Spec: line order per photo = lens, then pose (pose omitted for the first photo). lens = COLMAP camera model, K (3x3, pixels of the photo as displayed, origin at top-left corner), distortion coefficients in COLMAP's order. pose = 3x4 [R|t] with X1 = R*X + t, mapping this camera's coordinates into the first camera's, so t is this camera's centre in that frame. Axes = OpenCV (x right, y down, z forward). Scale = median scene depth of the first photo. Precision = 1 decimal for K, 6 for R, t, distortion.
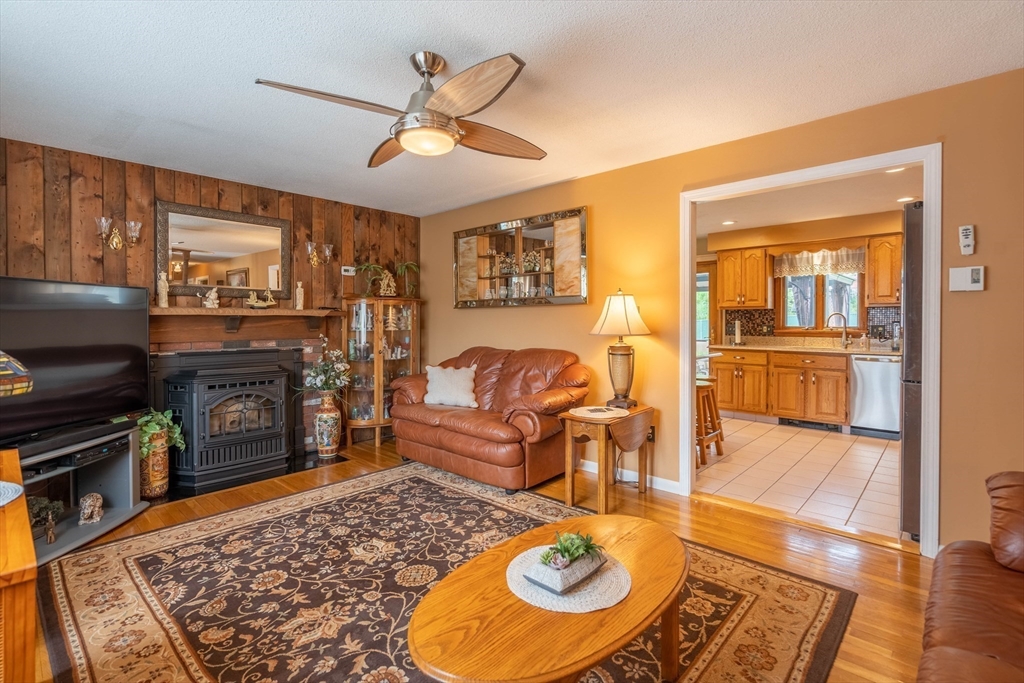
lens RADIAL K [[469.9, 0, 516.2], [0, 469.9, 325.0], [0, 0, 1]] dist [-0.005722, 0.003411]
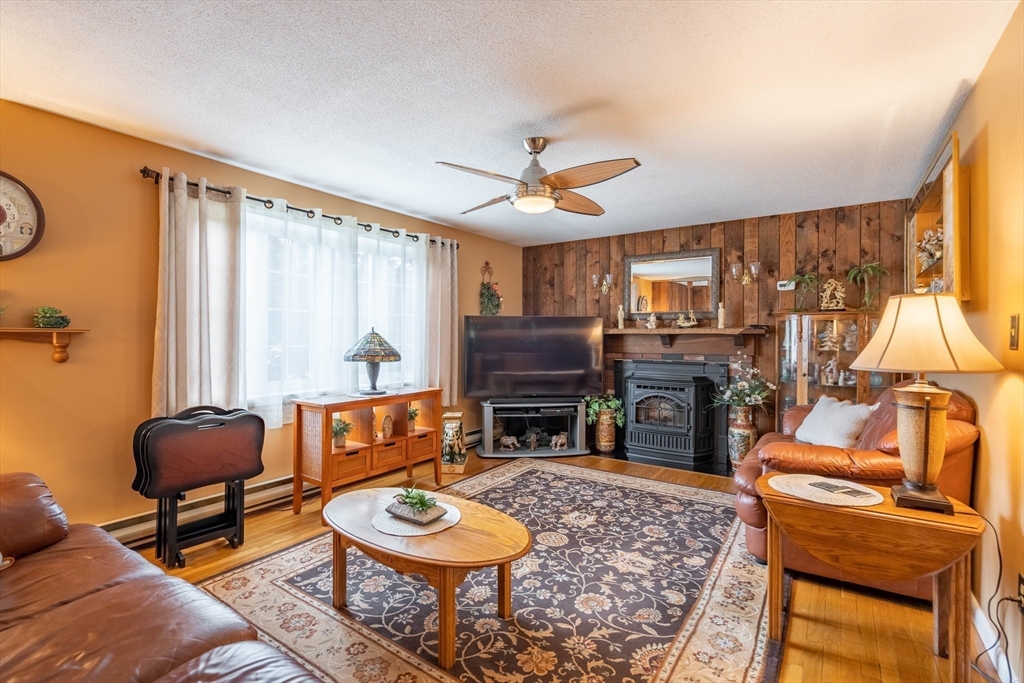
lens RADIAL K [[469.9, 0, 520.0], [0, 469.9, 337.4], [0, 0, 1]] dist [-0.005722, 0.003411]
pose [[0.148352, 0.006582, -0.988913, 0.771407], [-0.013147, 0.999903, 0.004683, -0.014592], [0.988847, 0.012306, 0.148424, 0.535195]]
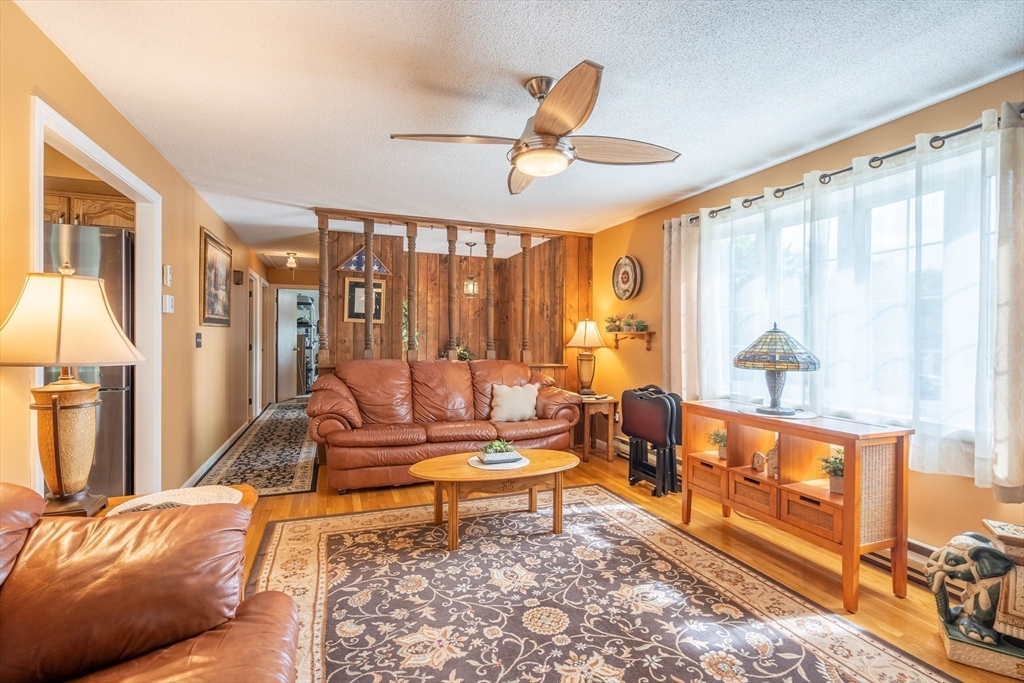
lens RADIAL K [[469.9, 0, 494.1], [0, 469.9, 337.7], [0, 0, 1]] dist [-0.005722, 0.003411]
pose [[-0.876979, -0.004427, 0.480508, -0.413162], [-0.000280, 0.999962, 0.008702, -0.008604], [-0.480529, 0.007497, -0.876947, 1.363070]]
